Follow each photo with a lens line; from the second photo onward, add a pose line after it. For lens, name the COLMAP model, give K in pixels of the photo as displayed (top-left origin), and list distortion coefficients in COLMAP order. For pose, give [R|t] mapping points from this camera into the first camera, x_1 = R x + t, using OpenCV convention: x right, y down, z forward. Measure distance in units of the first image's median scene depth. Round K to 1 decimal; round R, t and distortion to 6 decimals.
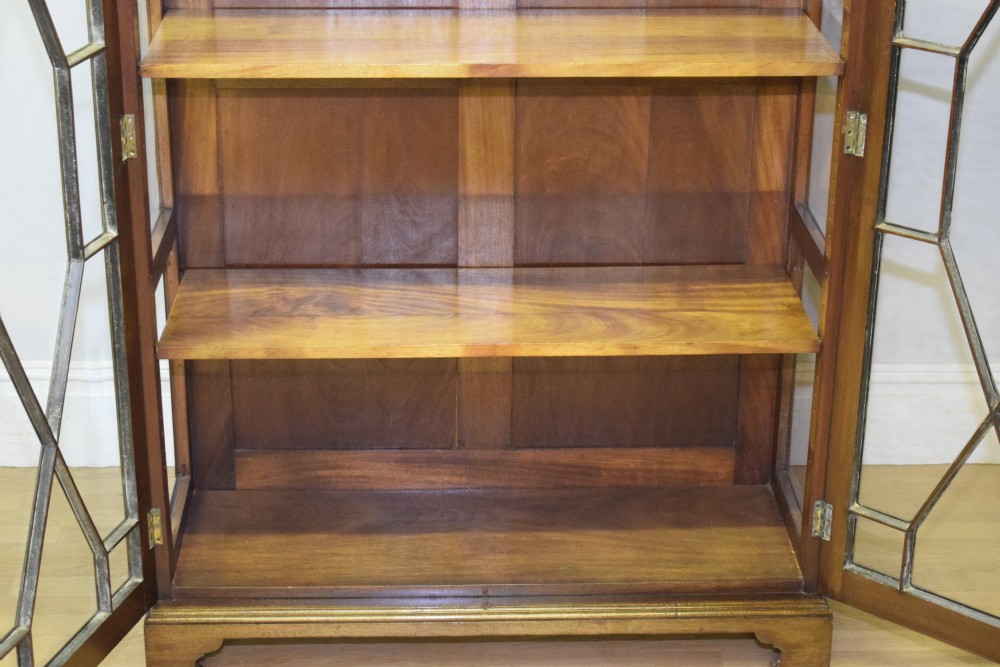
lens RADIAL K [[1932.4, 0, 500.0], [0, 1932.4, 333.5], [0, 0, 1]] dist [-0.045066, 0.049501]
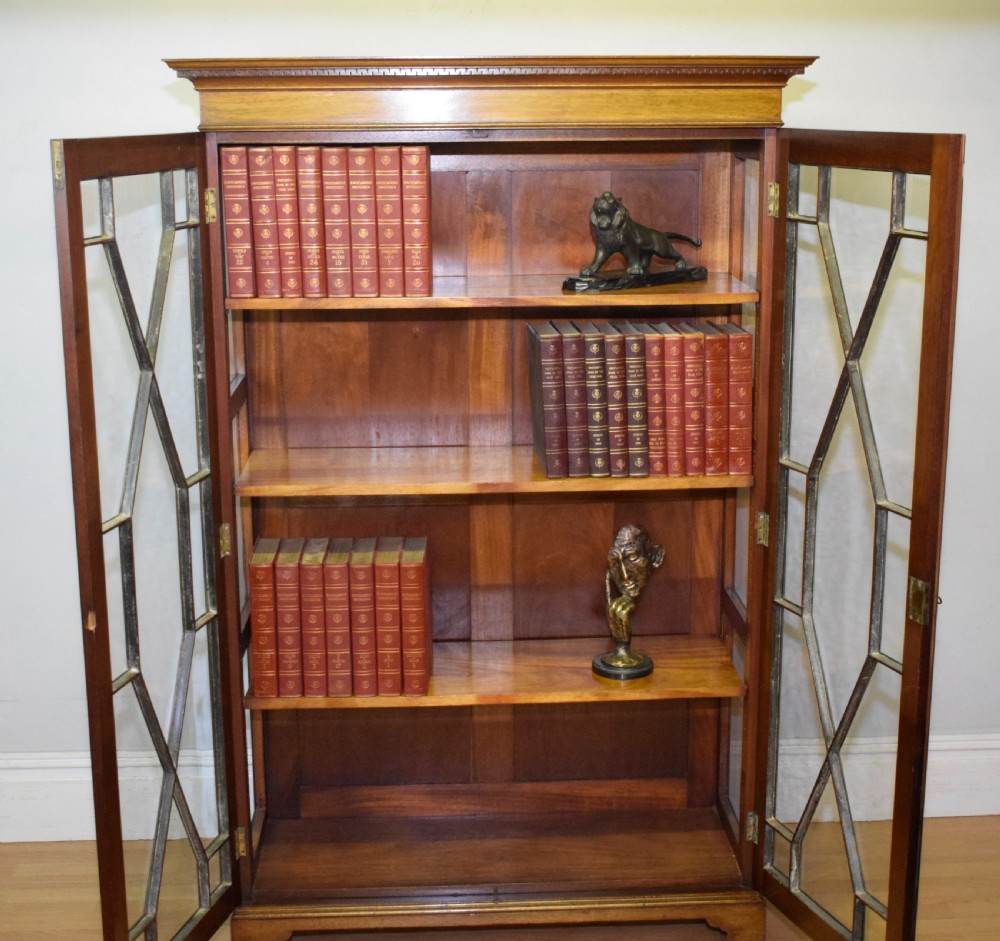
lens RADIAL K [[1616.1, 0, 517.6], [0, 1616.1, 479.7], [0, 0, 1]] dist [-0.016345, -0.003162]
pose [[0.999796, -0.016918, 0.011050, -0.000450], [0.018504, 0.986251, -0.164214, 0.040767], [-0.008120, 0.164385, 0.986363, -0.109417]]
